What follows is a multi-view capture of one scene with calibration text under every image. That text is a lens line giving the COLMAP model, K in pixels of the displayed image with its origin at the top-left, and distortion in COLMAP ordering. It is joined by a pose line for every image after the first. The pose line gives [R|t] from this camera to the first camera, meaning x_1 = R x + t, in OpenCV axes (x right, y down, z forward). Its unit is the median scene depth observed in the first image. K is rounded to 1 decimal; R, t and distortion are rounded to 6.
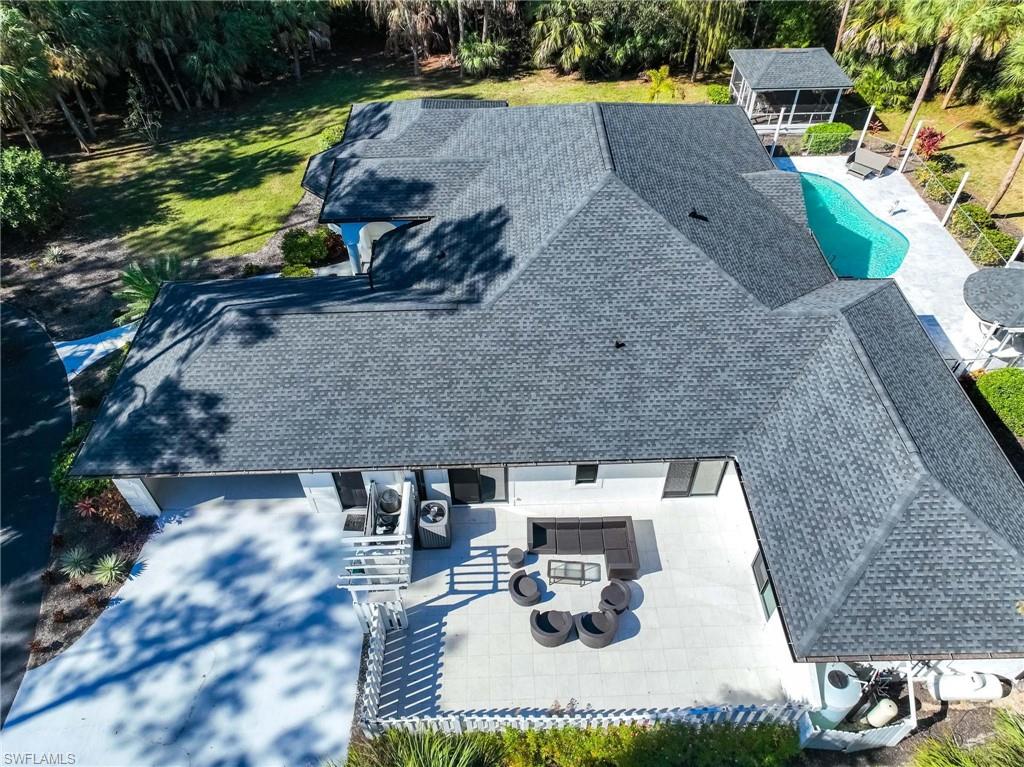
lens RADIAL K [[717.9, 0, 508.0], [0, 717.9, 382.1], [0, 0, 1]] dist [-0.007520, 0.015994]
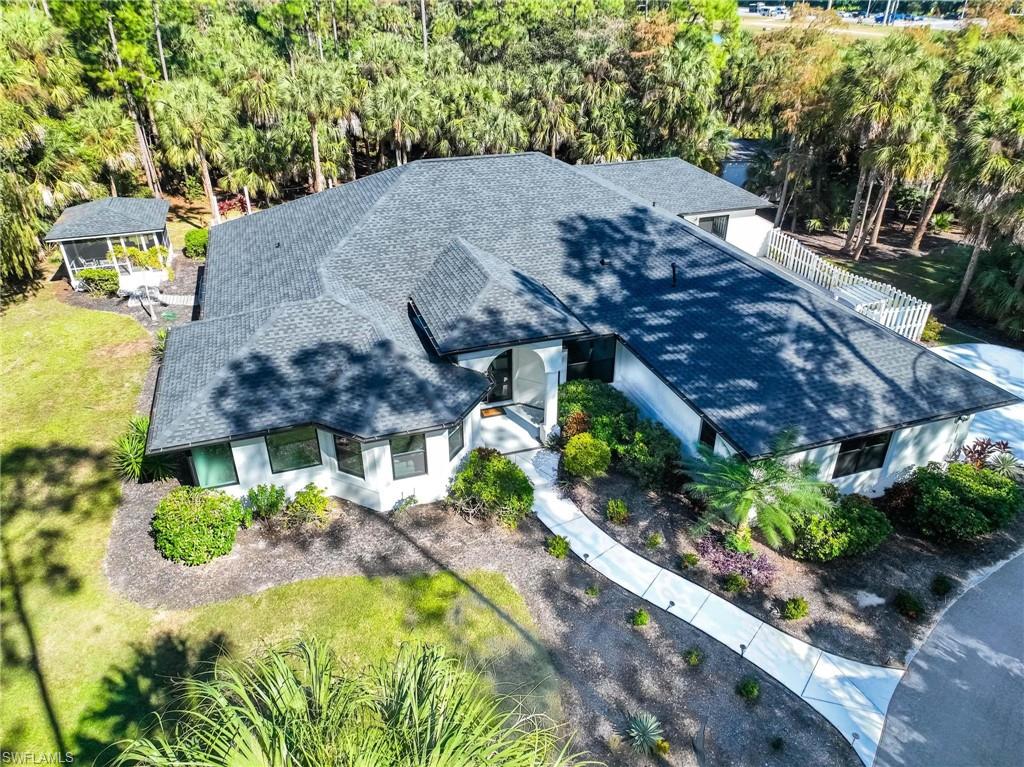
lens RADIAL K [[772.1, 0, 518.1], [0, 772.1, 381.8], [0, 0, 1]] dist [-0.004437, 0.000511]
pose [[-0.294633, -0.446945, 0.844649, -1.166991], [0.698295, 0.502700, 0.509585, -0.826330], [-0.652362, 0.739954, 0.163987, 1.136062]]
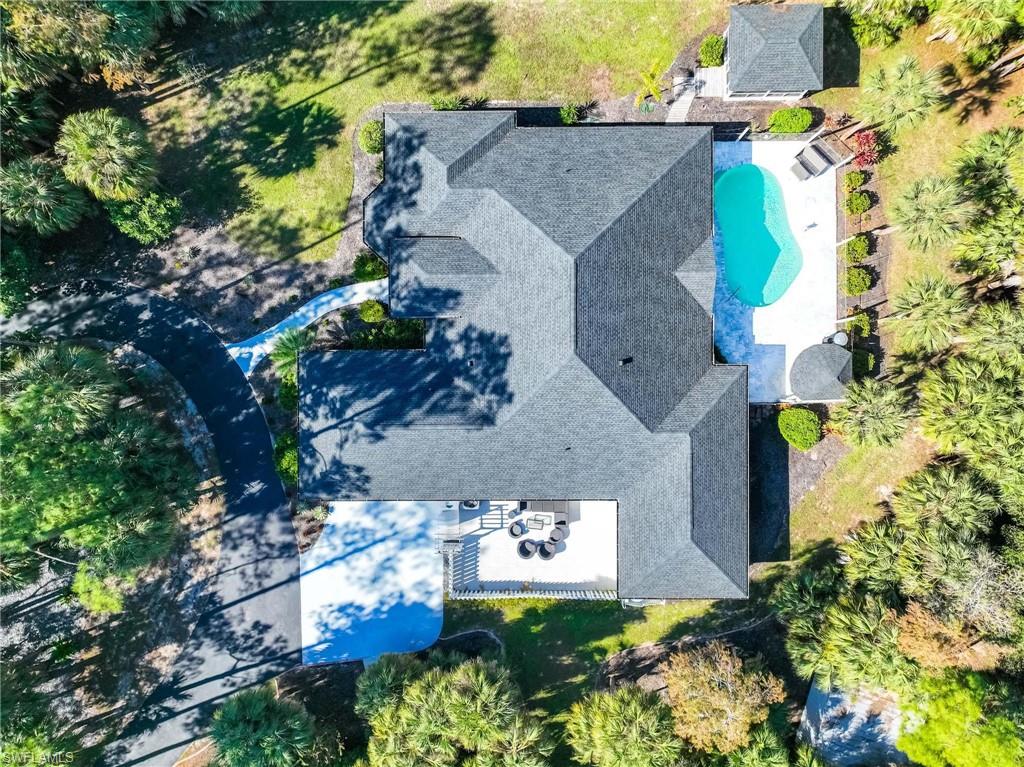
lens RADIAL K [[717.9, 0, 508.6], [0, 717.9, 378.5], [0, 0, 1]] dist [-0.007520, 0.015994]
pose [[0.999782, 0.019989, -0.005992, 0.005875], [-0.010259, 0.720863, 0.693002, -1.413127], [0.018172, -0.692790, 0.720911, -0.231827]]
